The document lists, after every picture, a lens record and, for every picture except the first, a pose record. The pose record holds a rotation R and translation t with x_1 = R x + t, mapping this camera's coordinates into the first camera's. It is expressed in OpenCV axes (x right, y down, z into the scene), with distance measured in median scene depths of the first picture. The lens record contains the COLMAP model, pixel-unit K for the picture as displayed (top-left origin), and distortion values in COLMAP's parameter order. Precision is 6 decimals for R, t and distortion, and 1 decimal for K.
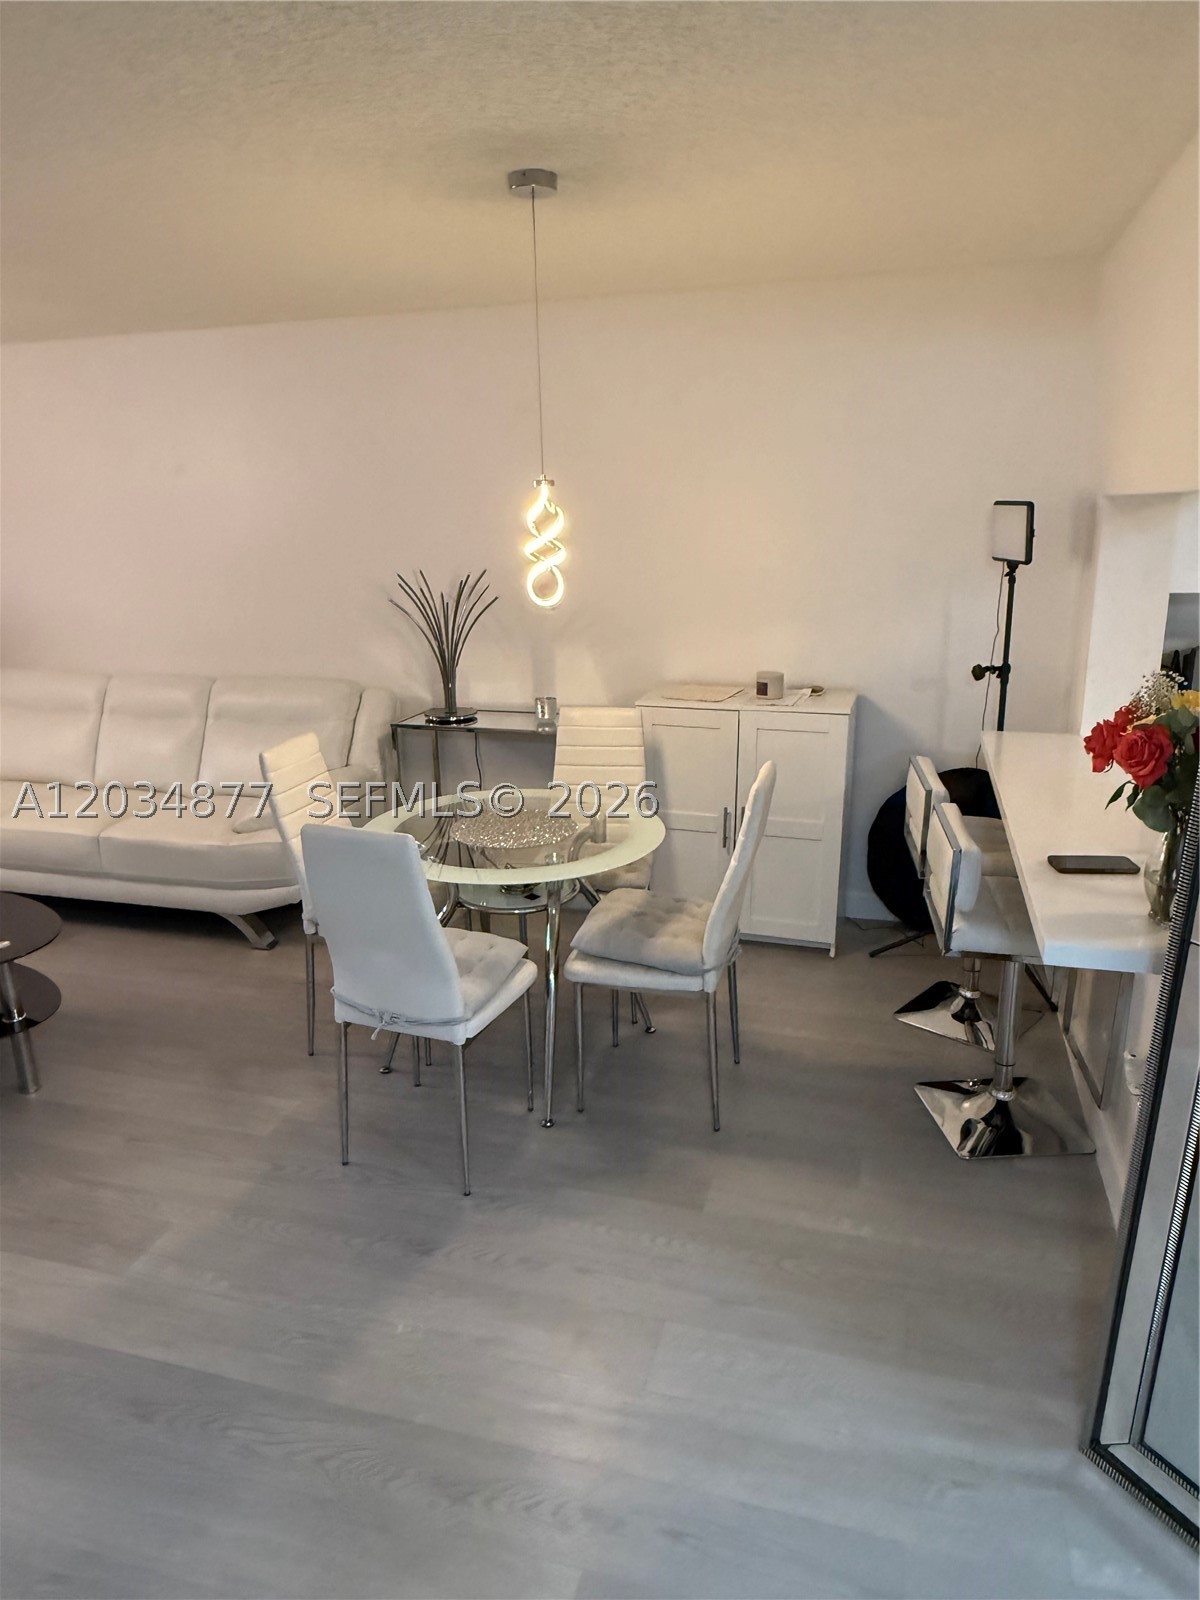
lens RADIAL K [[1022.0, 0, 600.0], [0, 1022.0, 800.0], [0, 0, 1]] dist [0.003887, 0.001417]
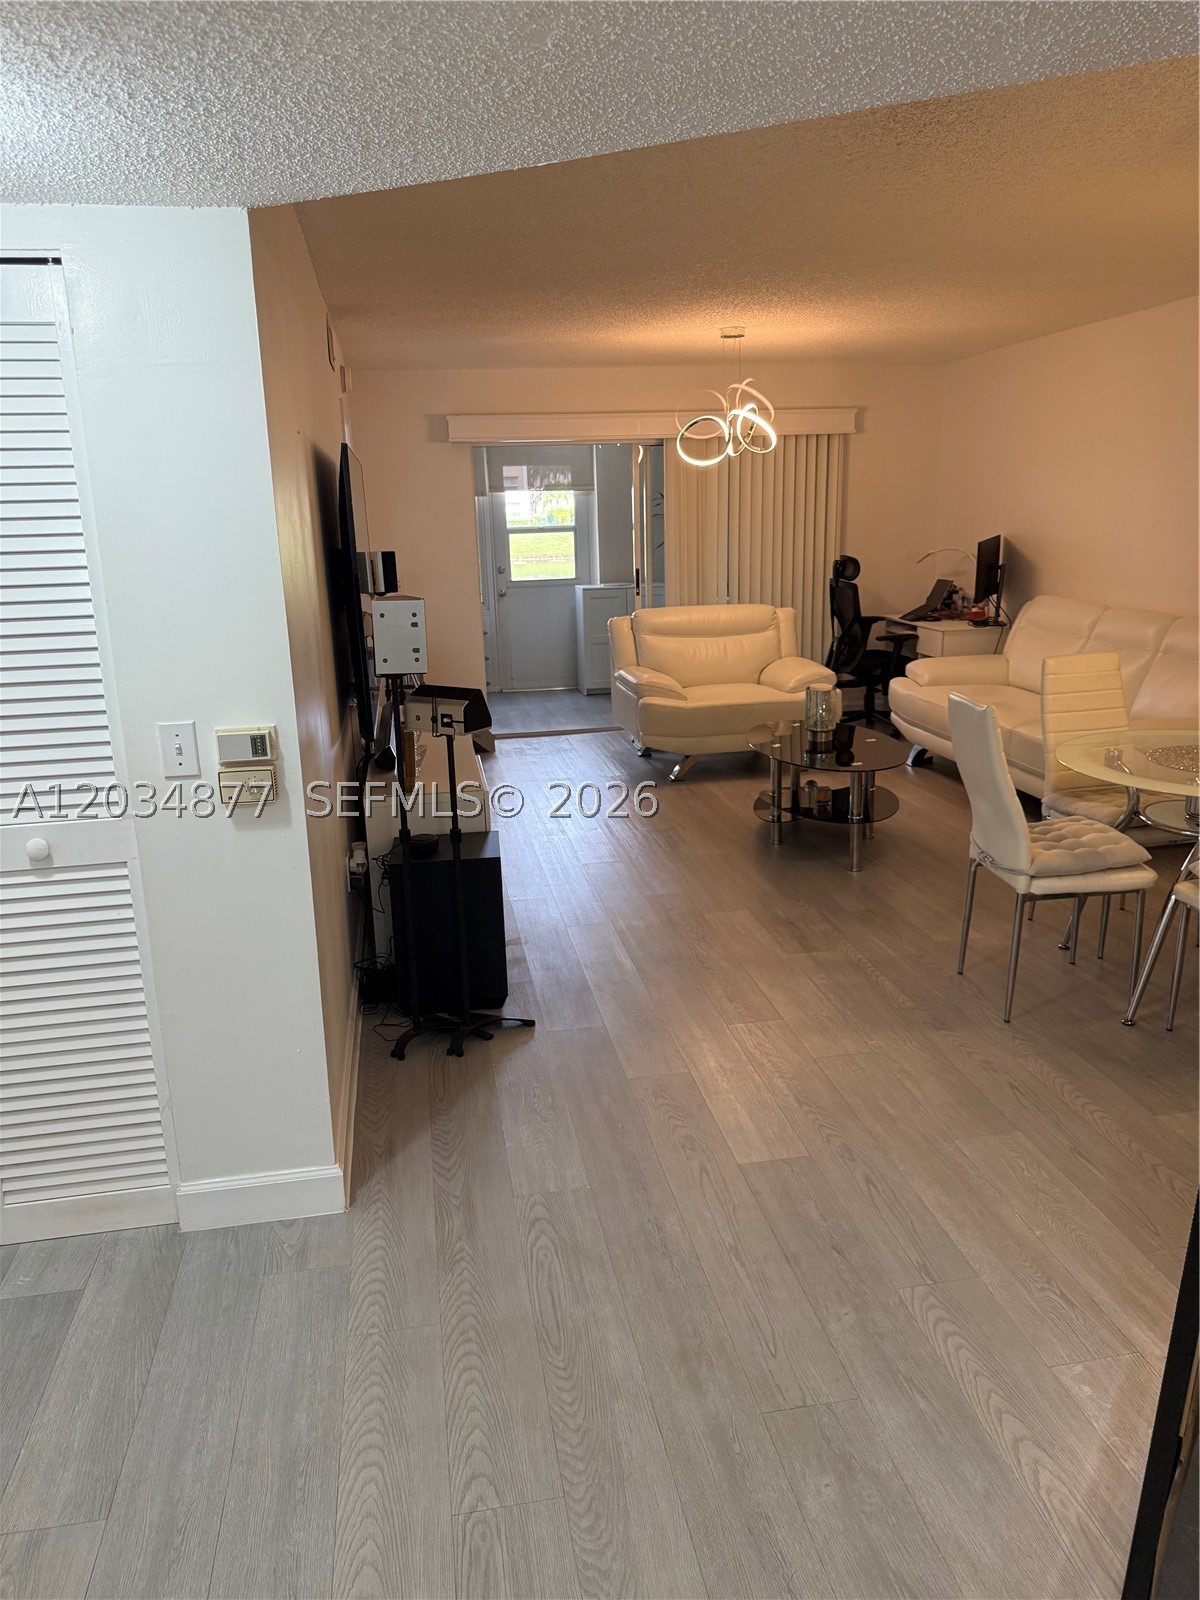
lens RADIAL K [[1130.9, 0, 599.2], [0, 1130.9, 811.3], [0, 0, 1]] dist [0.160160, -0.222603]
pose [[0.419410, 0.230724, -0.877987, 0.758745], [-0.222020, 0.963862, 0.147233, 0.048979], [0.880228, 0.133180, 0.455479, -0.074518]]
